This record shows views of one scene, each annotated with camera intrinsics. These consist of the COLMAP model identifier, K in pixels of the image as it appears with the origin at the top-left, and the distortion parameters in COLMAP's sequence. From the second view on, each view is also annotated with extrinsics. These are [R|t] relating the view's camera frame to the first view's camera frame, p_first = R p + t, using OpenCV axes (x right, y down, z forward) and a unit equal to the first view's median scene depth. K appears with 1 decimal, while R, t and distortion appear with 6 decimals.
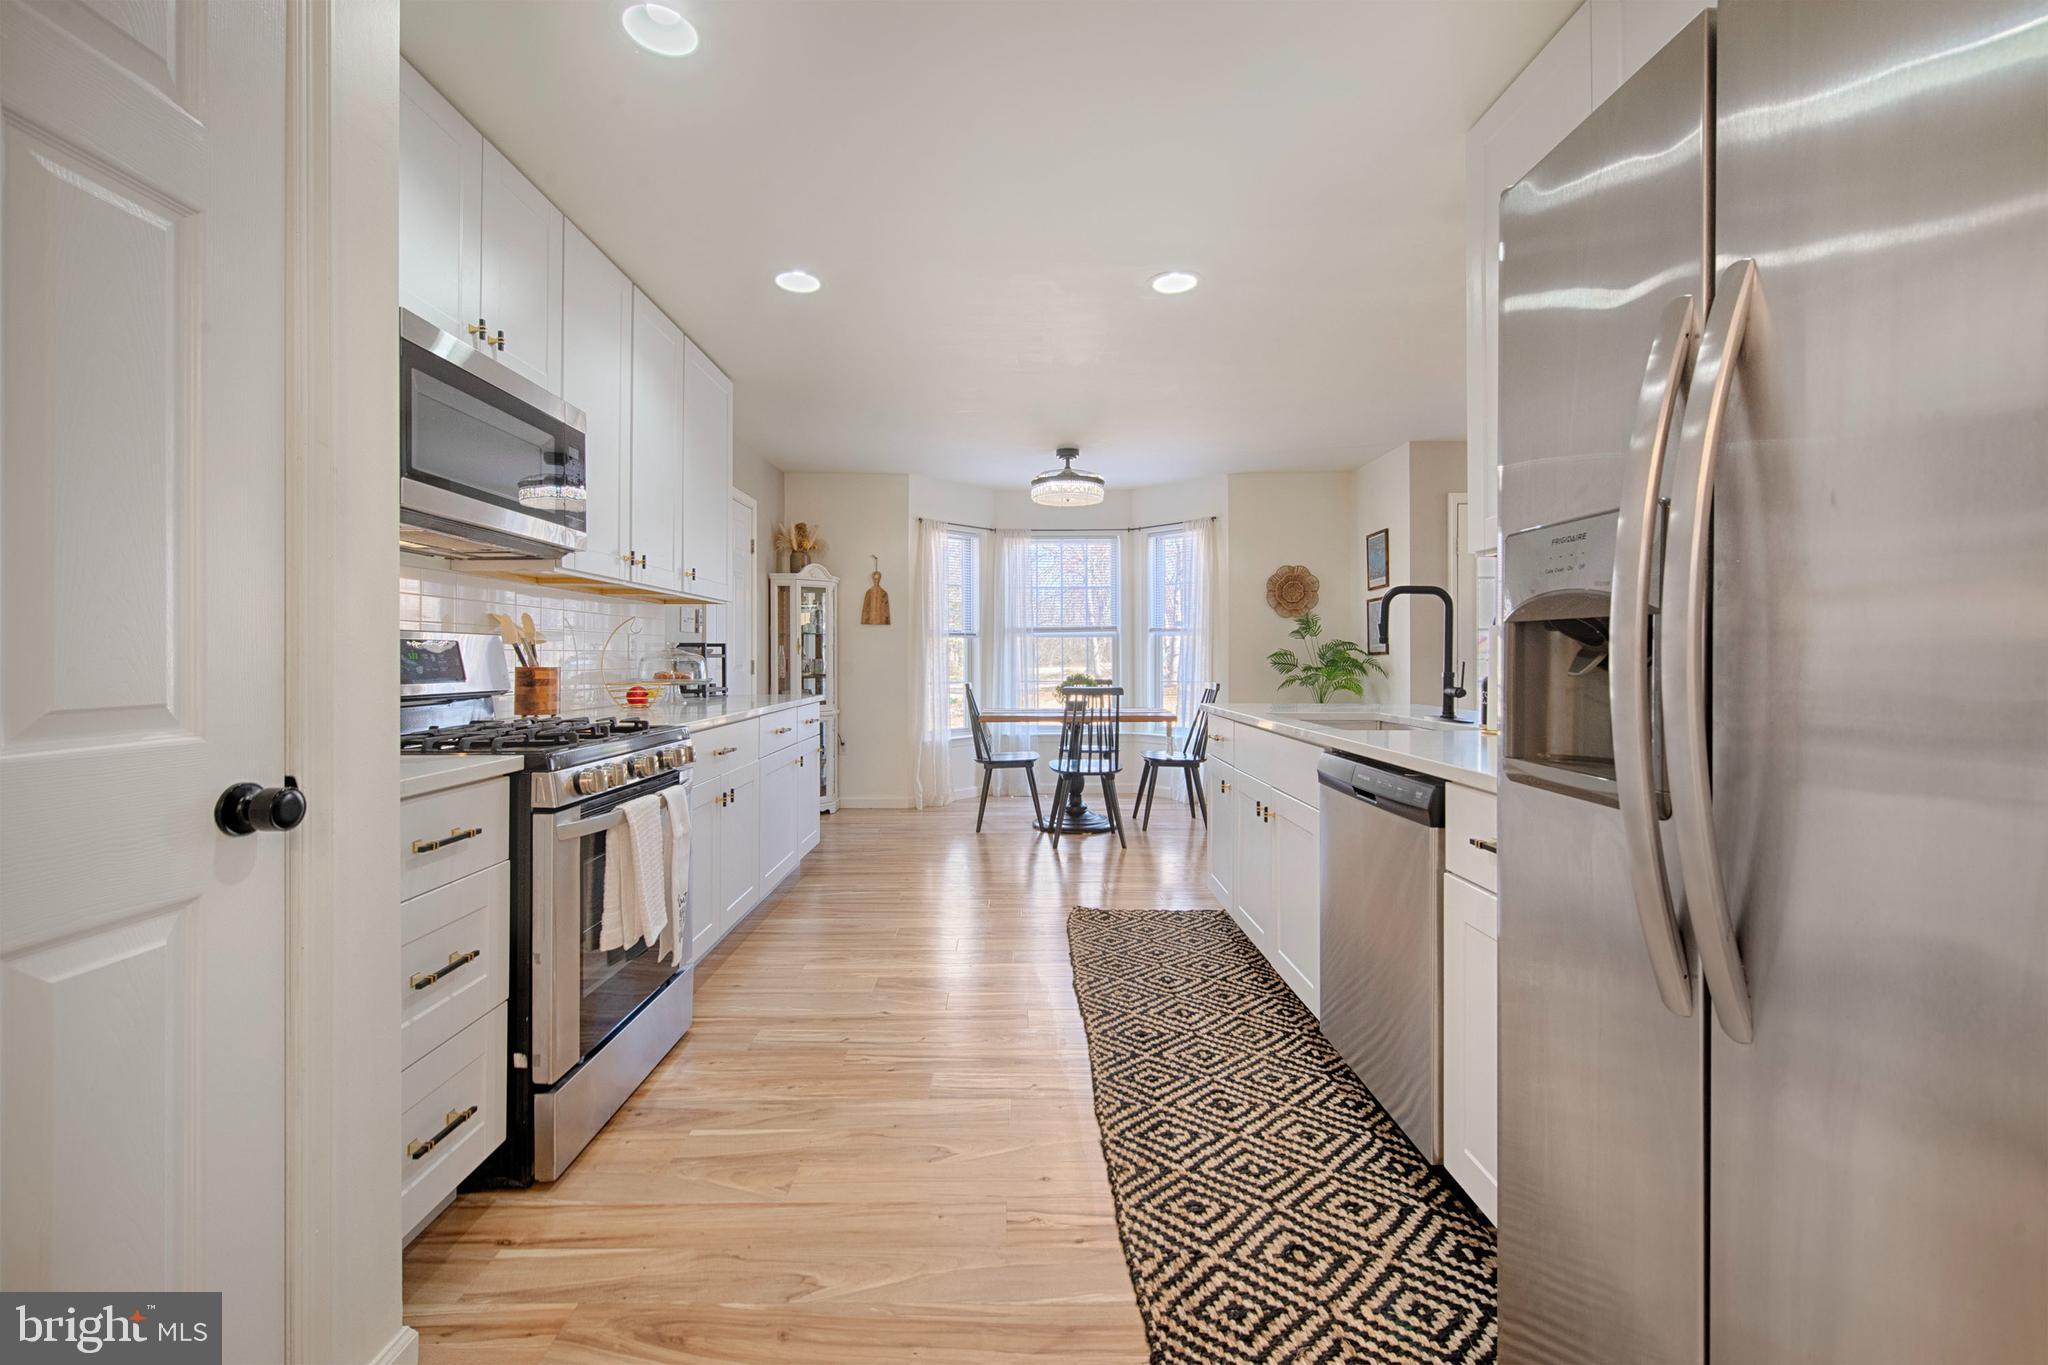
lens RADIAL K [[842.7, 0, 1034.6], [0, 842.7, 660.4], [0, 0, 1]] dist [0.002271, -0.000297]
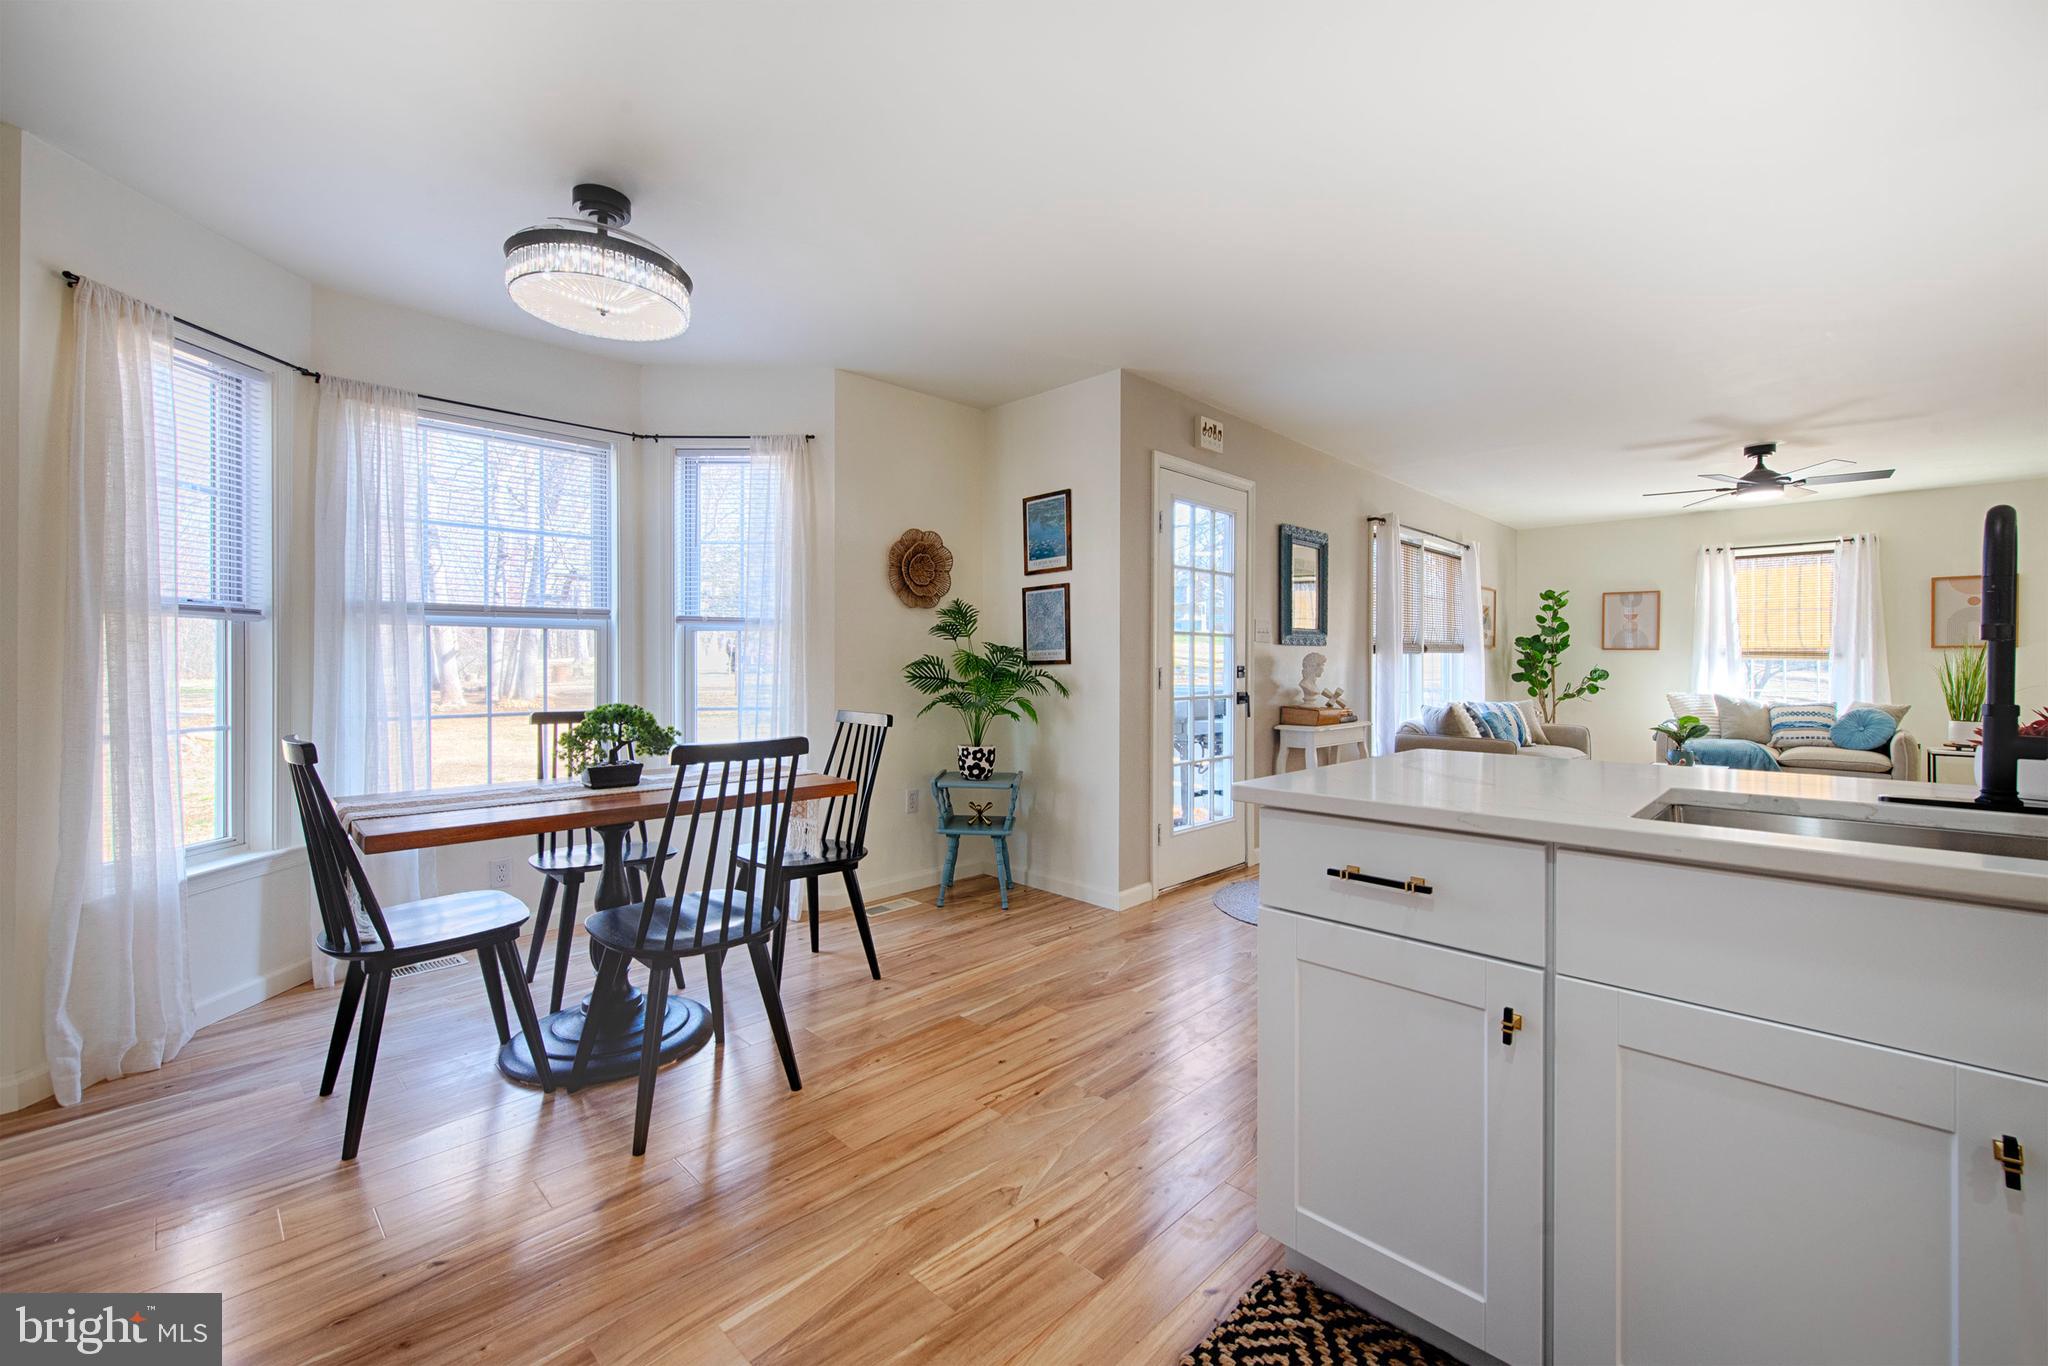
lens RADIAL K [[842.7, 0, 1034.6], [0, 842.7, 660.9], [0, 0, 1]] dist [0.002271, -0.000297]
pose [[0.716018, 0.004427, 0.698068, -0.194988], [0.001802, 0.999965, -0.008190, -0.006616], [-0.698080, 0.007122, 0.715985, 0.966508]]
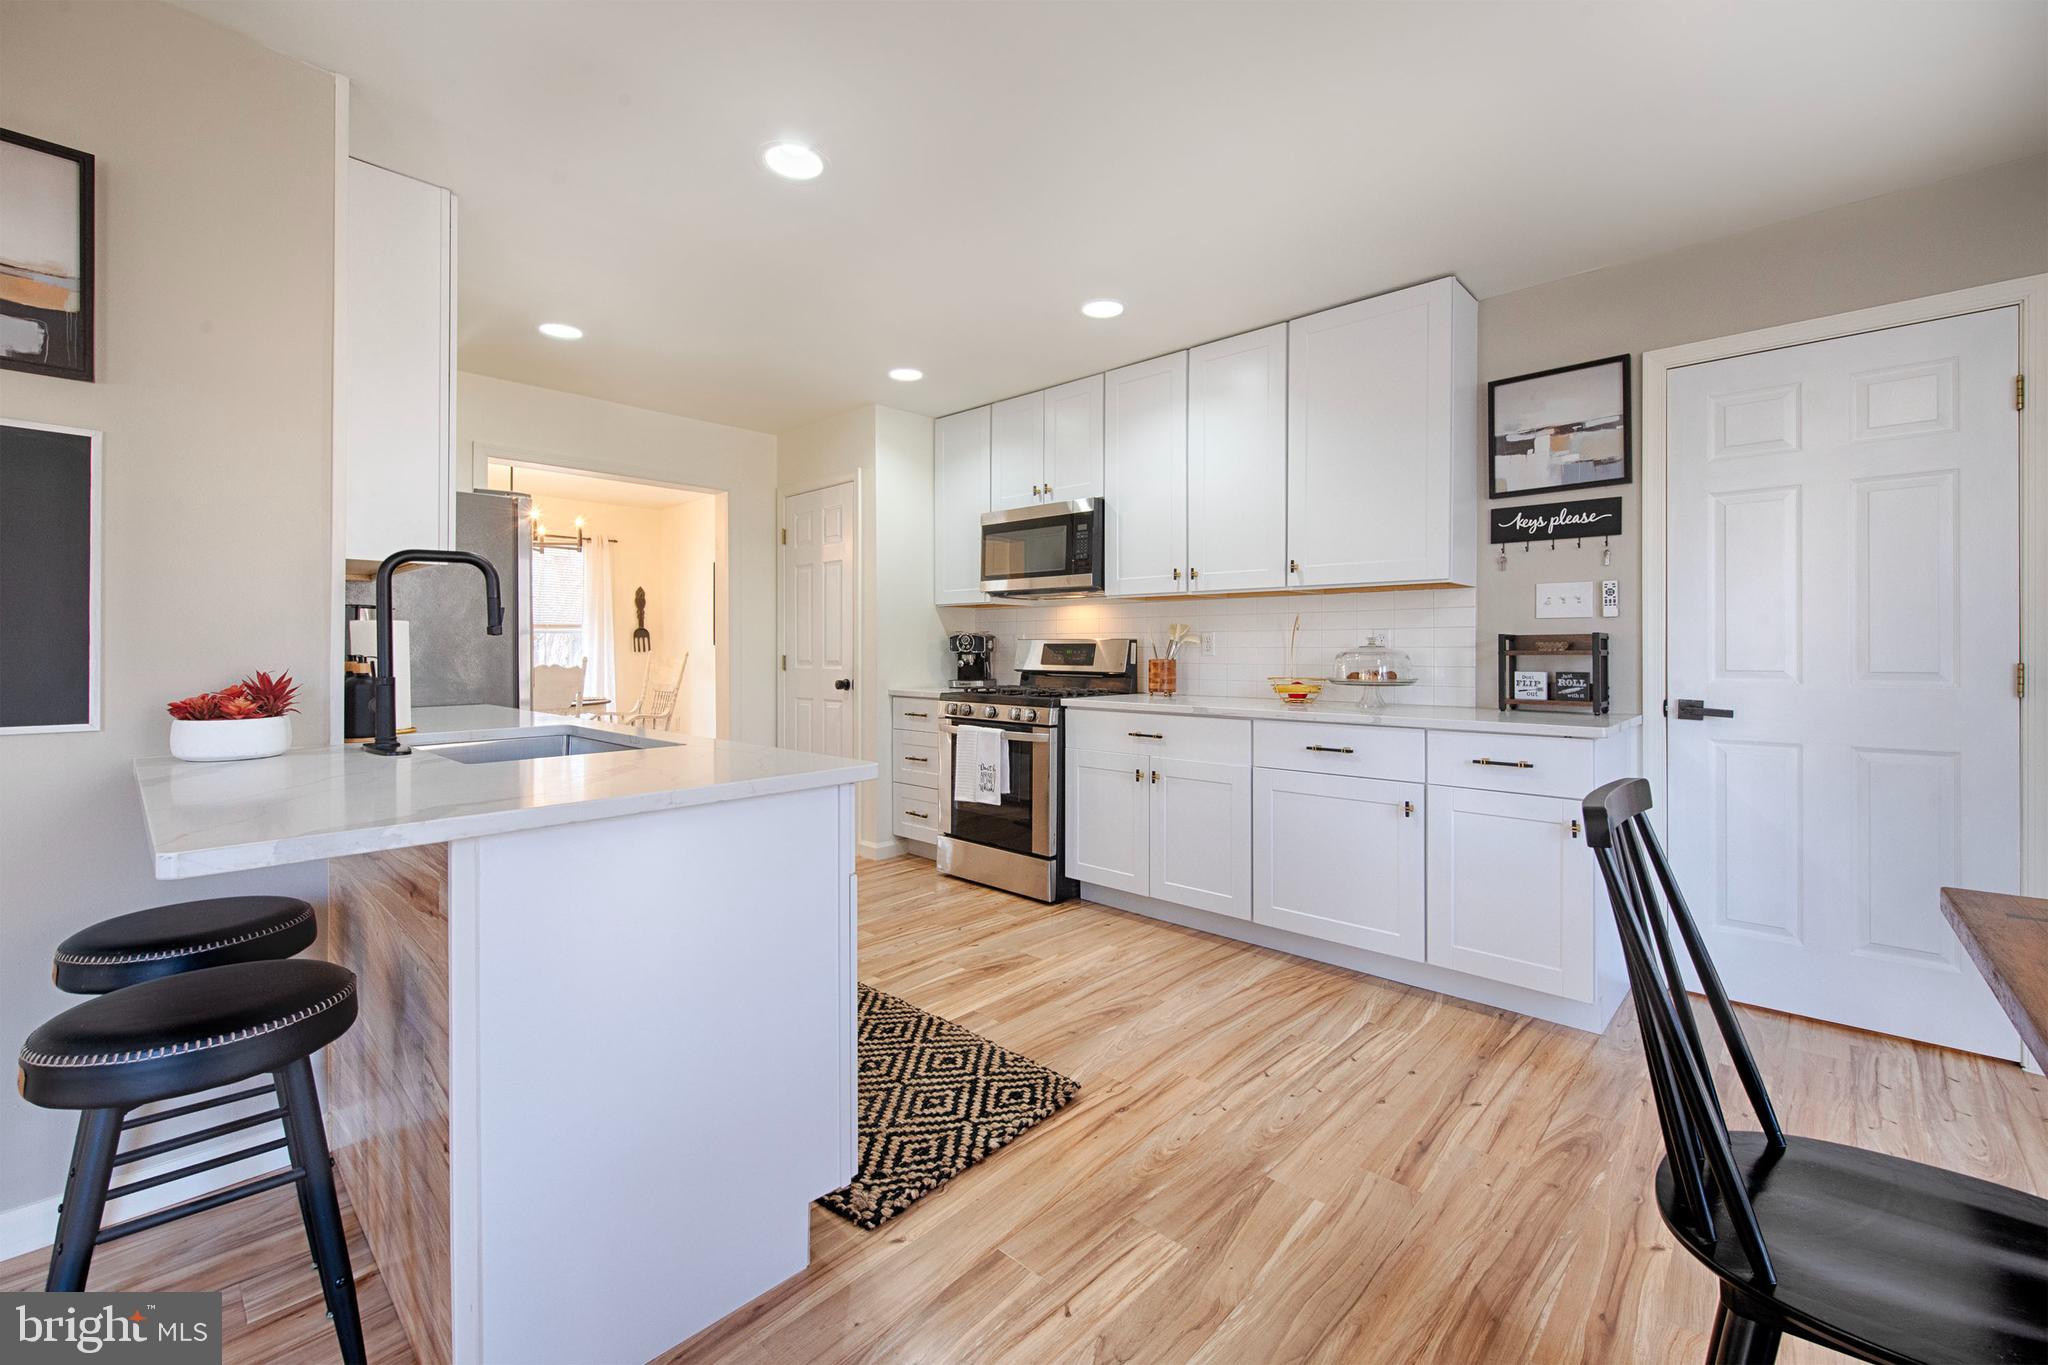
lens RADIAL K [[842.7, 0, 1034.6], [0, 842.7, 660.4], [0, 0, 1]] dist [0.002271, -0.000297]
pose [[-0.698312, 0.008473, -0.715743, 0.559186], [-0.003840, 0.999871, 0.015583, -0.011679], [0.715783, 0.013631, -0.698190, 1.692978]]
